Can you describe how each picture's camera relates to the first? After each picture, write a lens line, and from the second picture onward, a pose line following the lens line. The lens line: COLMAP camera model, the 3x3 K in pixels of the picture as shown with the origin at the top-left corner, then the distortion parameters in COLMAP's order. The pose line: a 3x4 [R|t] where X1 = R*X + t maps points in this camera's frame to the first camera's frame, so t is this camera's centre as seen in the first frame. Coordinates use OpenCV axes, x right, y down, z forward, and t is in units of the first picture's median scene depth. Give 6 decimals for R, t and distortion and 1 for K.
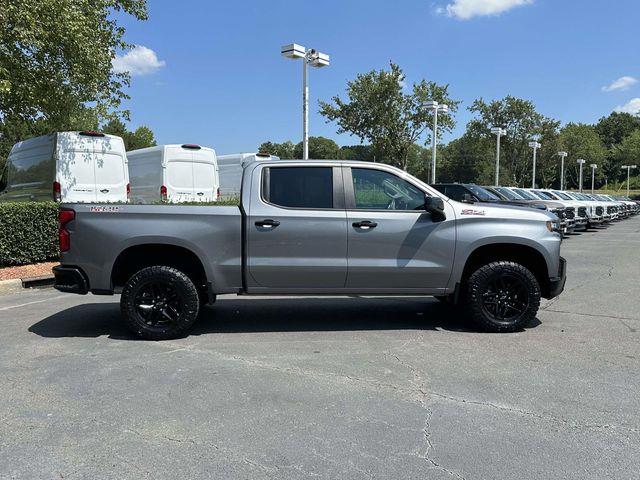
lens RADIAL K [[573.9, 0, 320.0], [0, 573.9, 240.0], [0, 0, 1]] dist [0.041397, -0.009569]
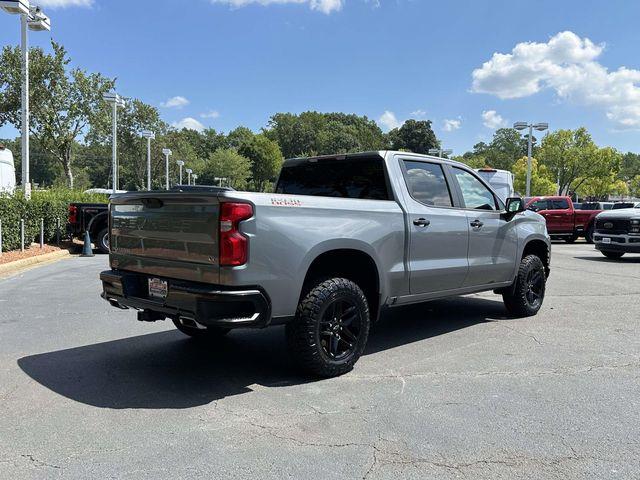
lens RADIAL K [[573.9, 0, 320.0], [0, 573.9, 240.0], [0, 0, 1]] dist [0.041397, -0.009569]
pose [[0.719606, -0.018311, 0.694141, -0.807120], [0.025857, 0.999666, -0.000436, -0.005493], [-0.693901, 0.018262, 0.719839, 0.459549]]
